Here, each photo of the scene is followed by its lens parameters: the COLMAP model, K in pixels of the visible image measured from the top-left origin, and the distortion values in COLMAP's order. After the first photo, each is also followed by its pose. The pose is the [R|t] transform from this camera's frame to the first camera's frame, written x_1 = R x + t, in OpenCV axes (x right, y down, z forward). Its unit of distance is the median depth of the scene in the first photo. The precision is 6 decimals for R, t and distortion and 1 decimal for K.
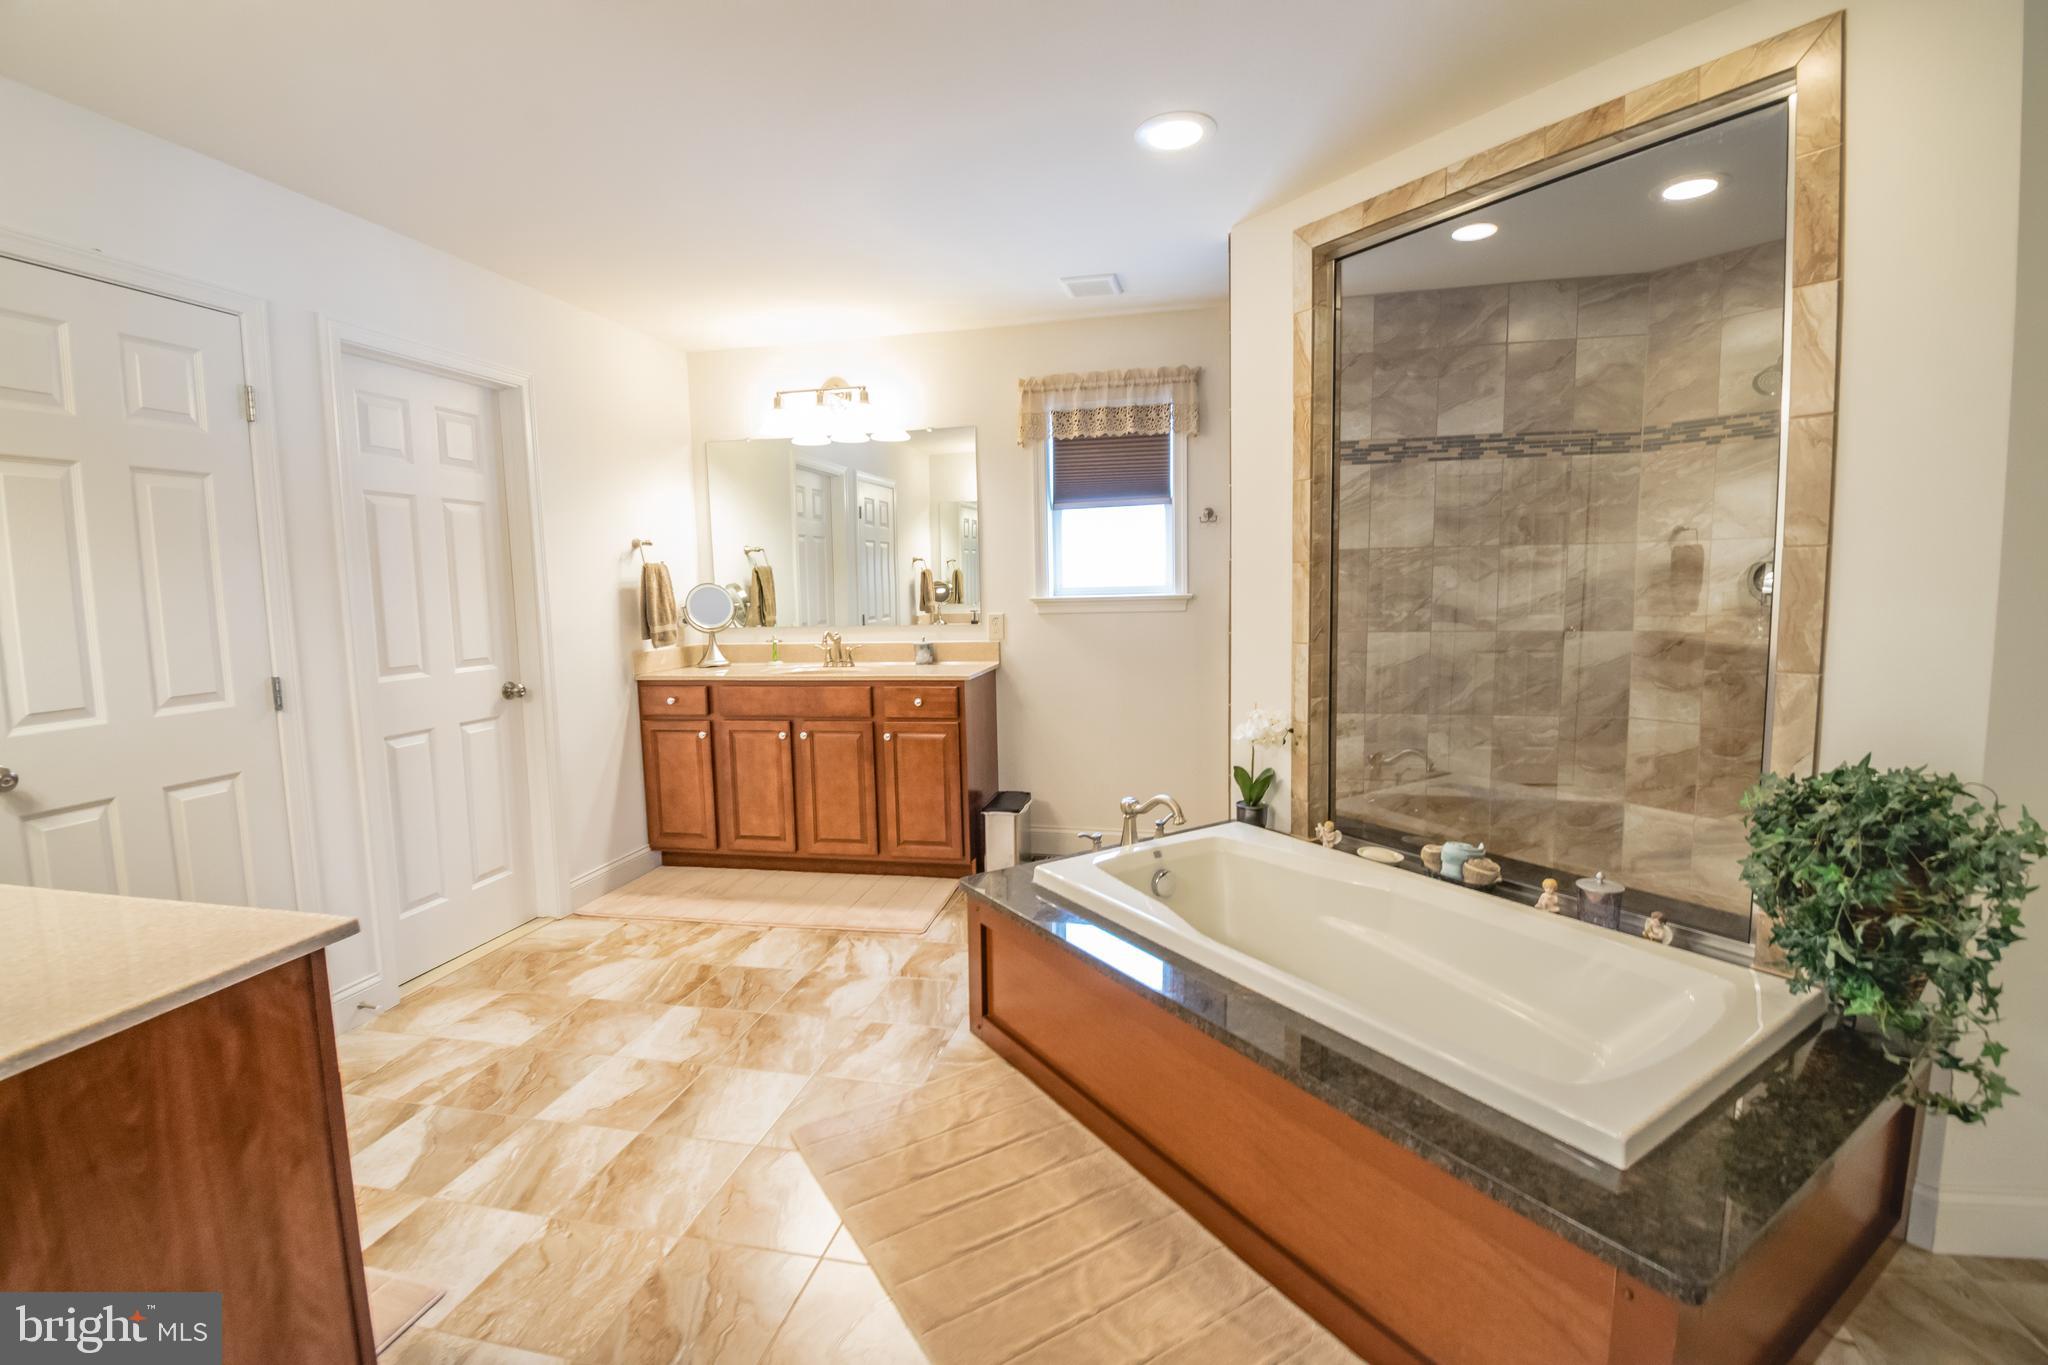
lens RADIAL K [[914.1, 0, 1021.2], [0, 914.1, 670.4], [0, 0, 1]] dist [0.000133, -0.000874]
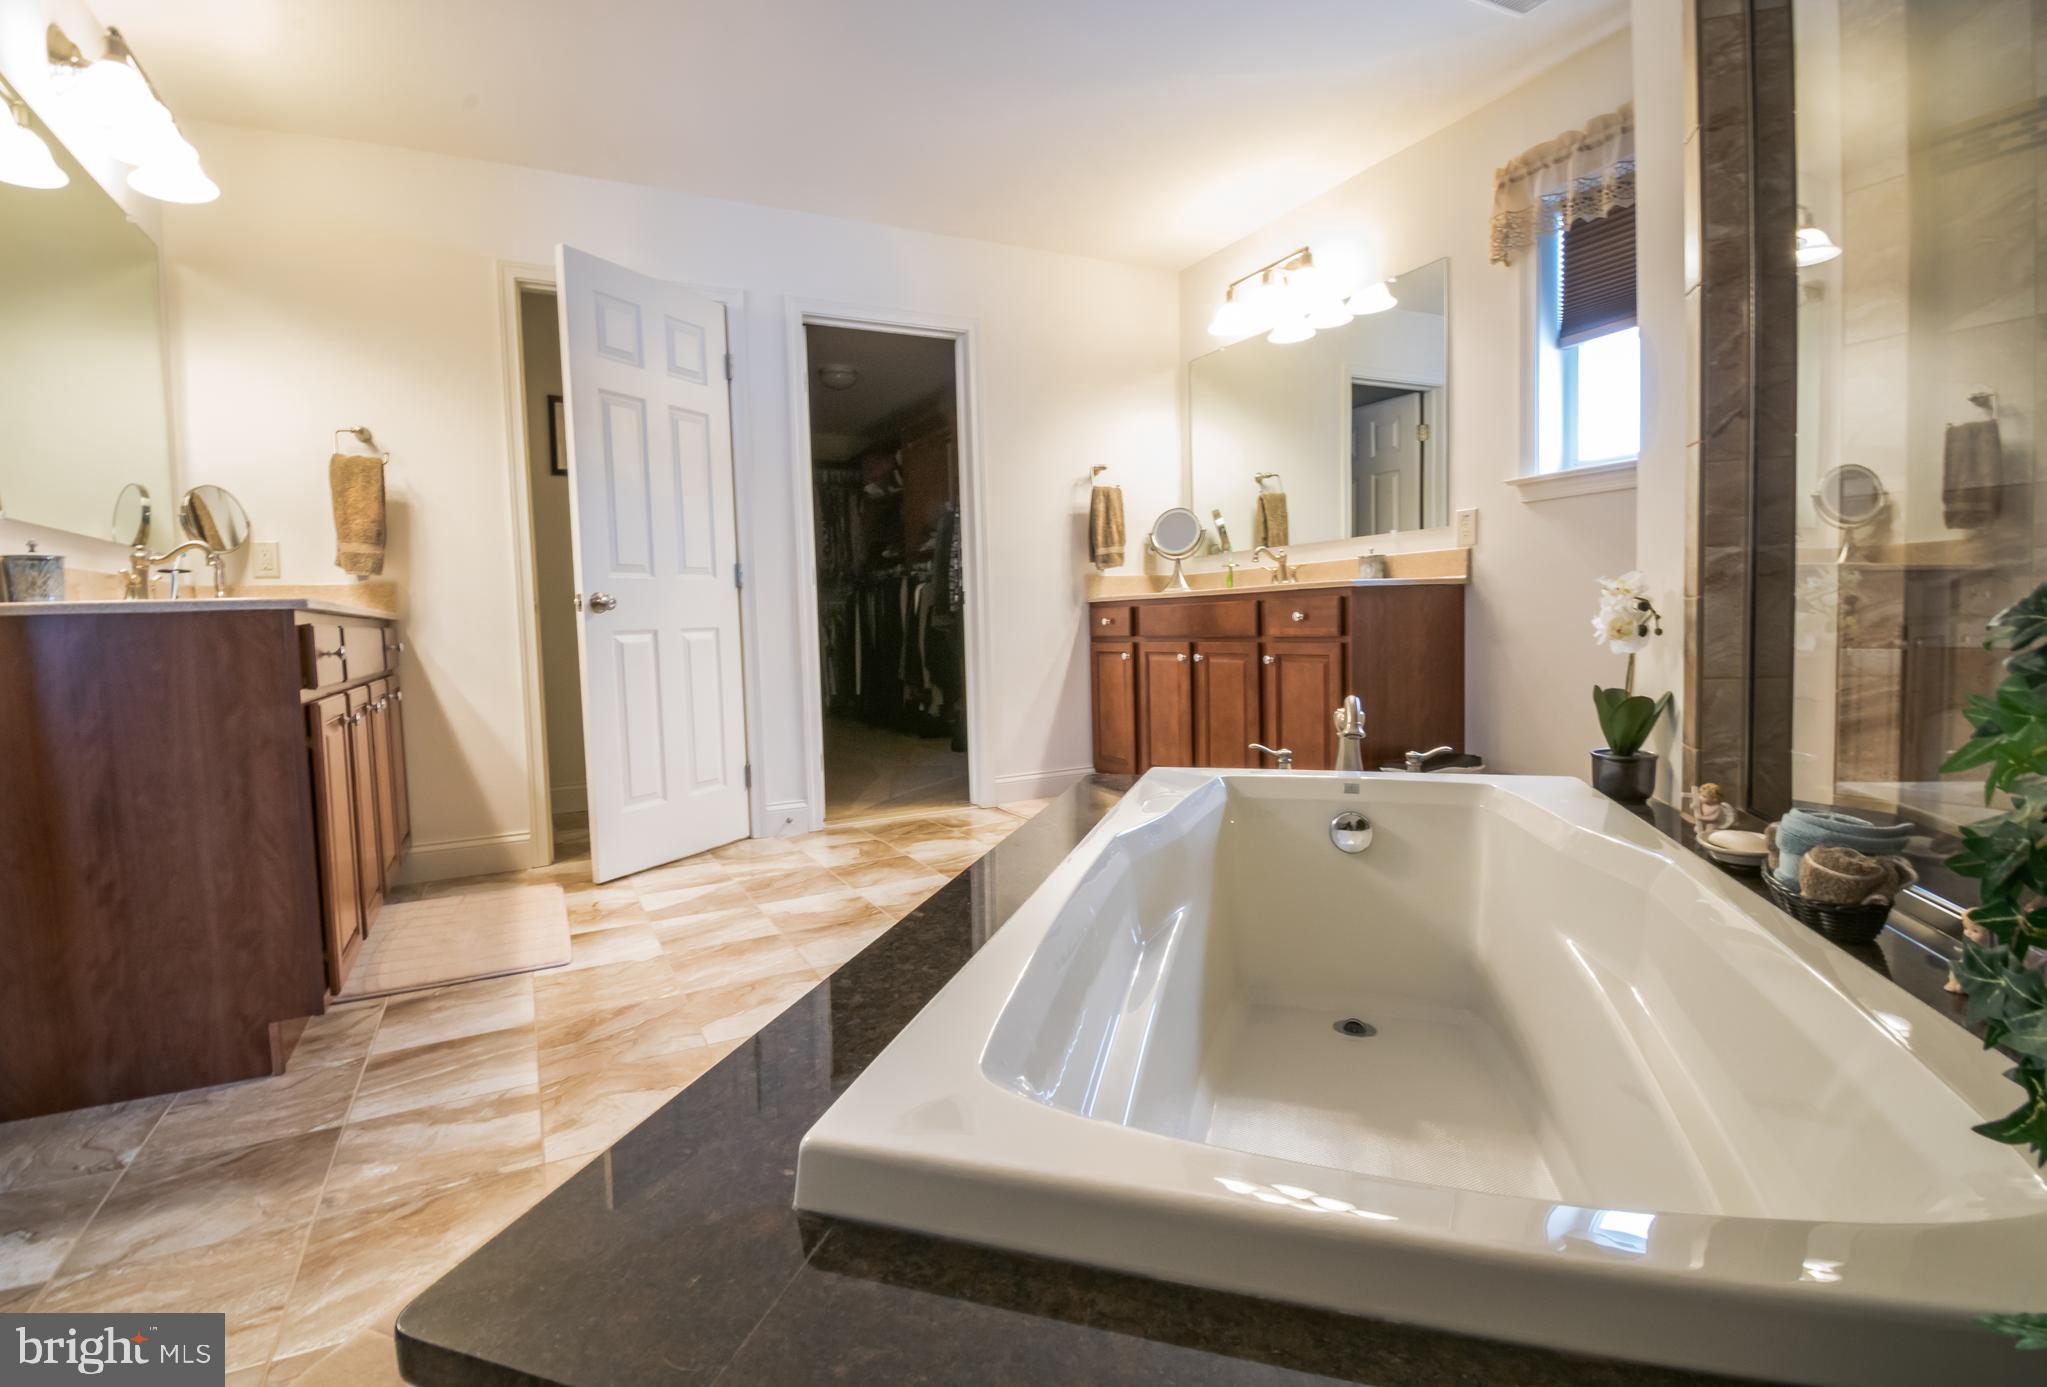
lens RADIAL K [[954.3, 0, 982.9], [0, 954.3, 676.7], [0, 0, 1]] dist [0.003021, -0.000823]
pose [[0.627956, 0.047359, -0.776807, 0.347875], [-0.057649, 0.998235, 0.014257, 0.086674], [0.776111, 0.035829, 0.629578, 0.243014]]
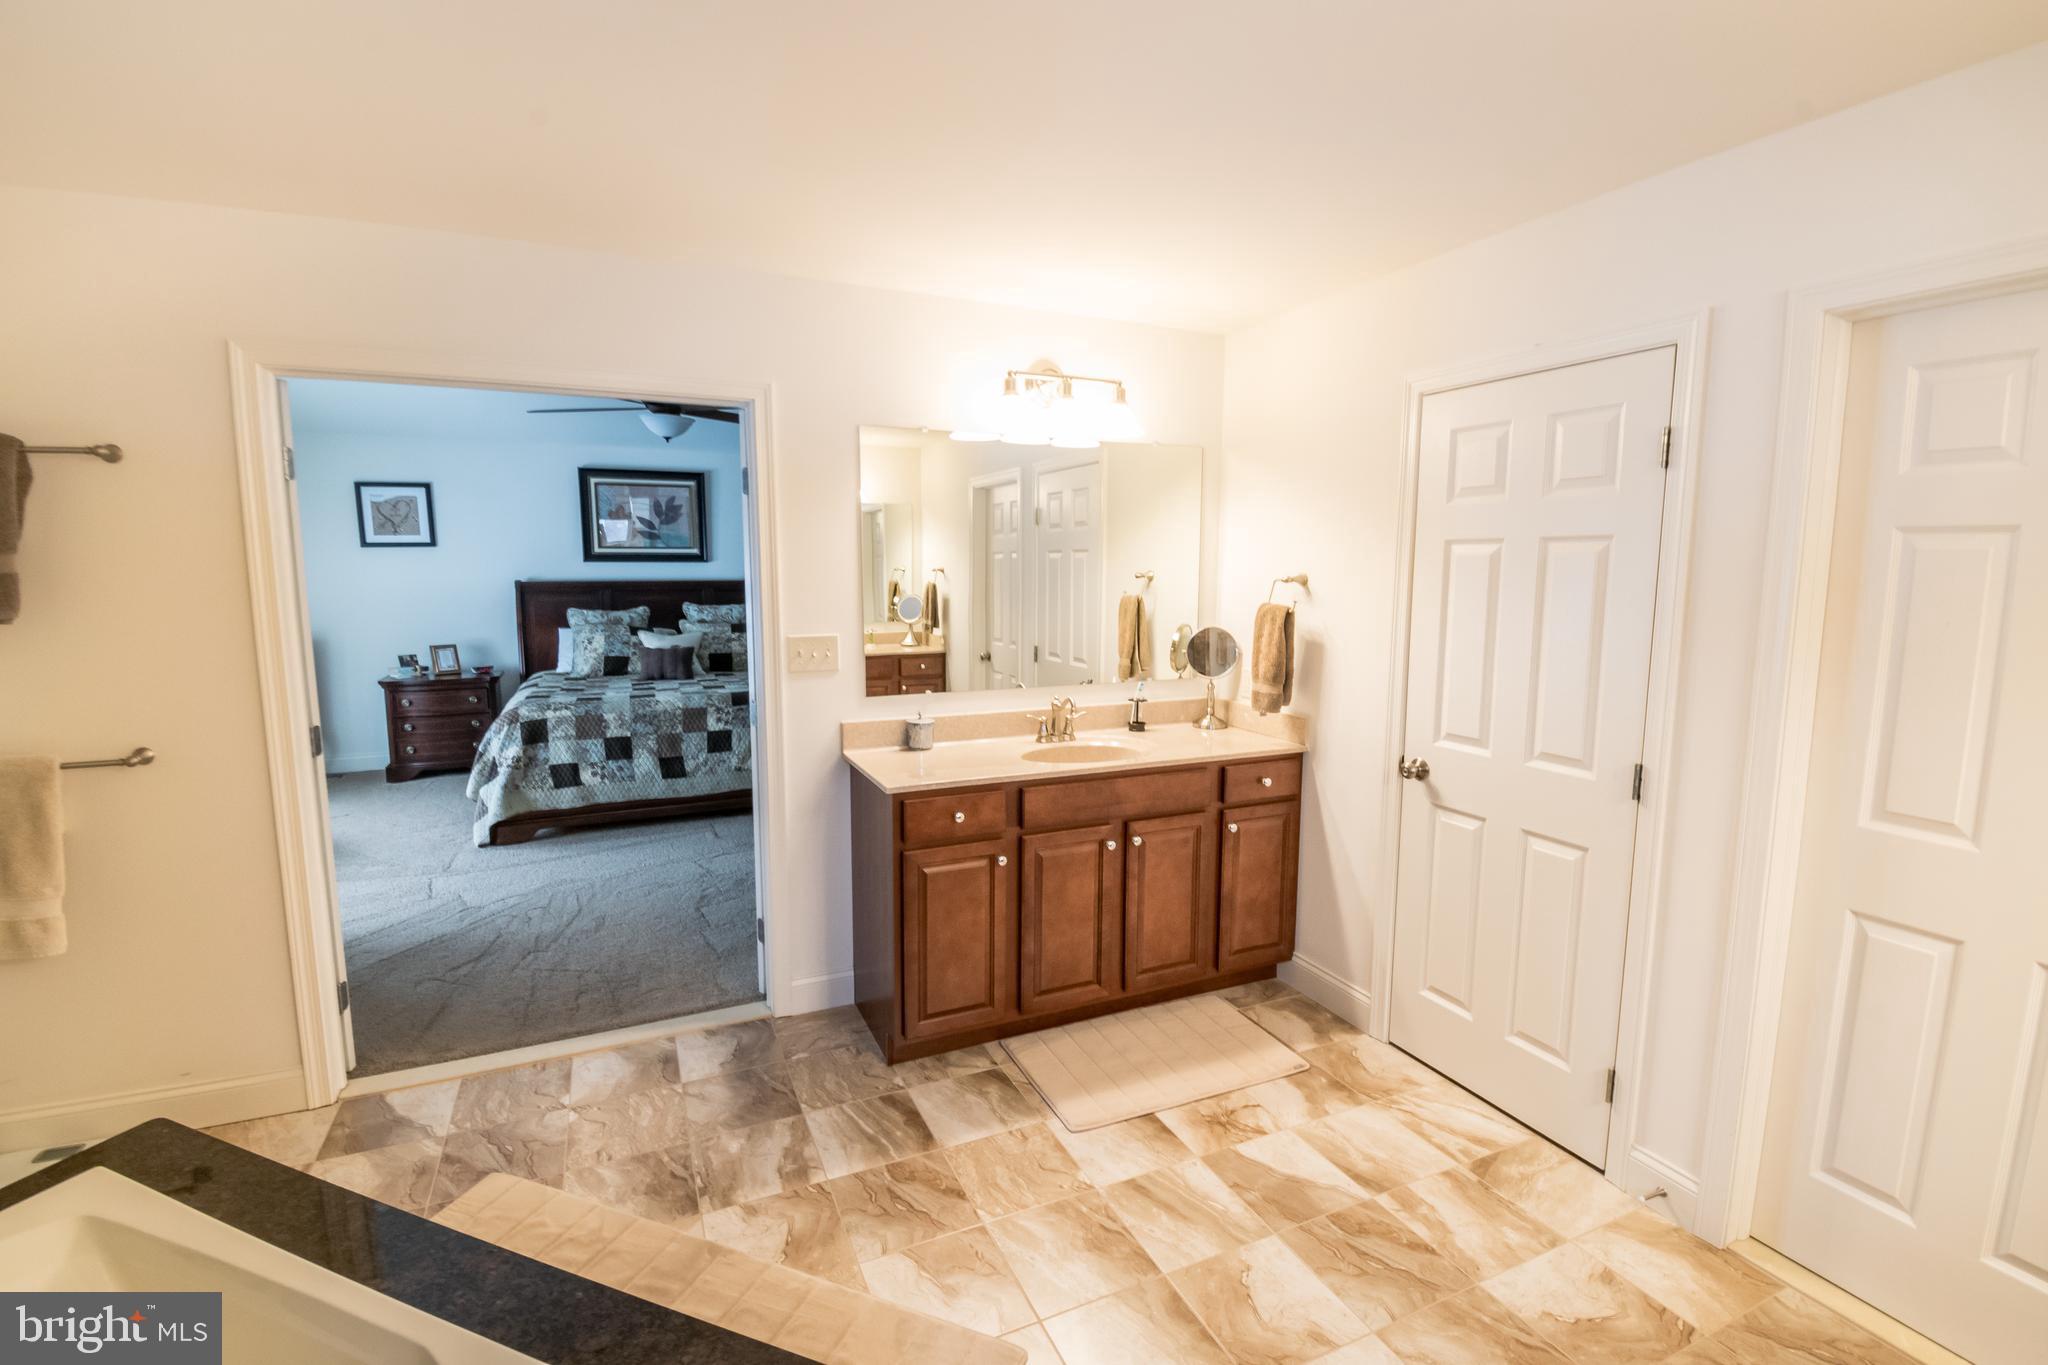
lens RADIAL K [[914.1, 0, 1018.0], [0, 914.1, 679.2], [0, 0, 1]] dist [0.000133, -0.000874]
pose [[-0.800823, 0.095359, -0.591260, 0.101060], [-0.045224, 0.974795, 0.218470, -0.146665], [0.597191, 0.201695, -0.776326, 0.821895]]
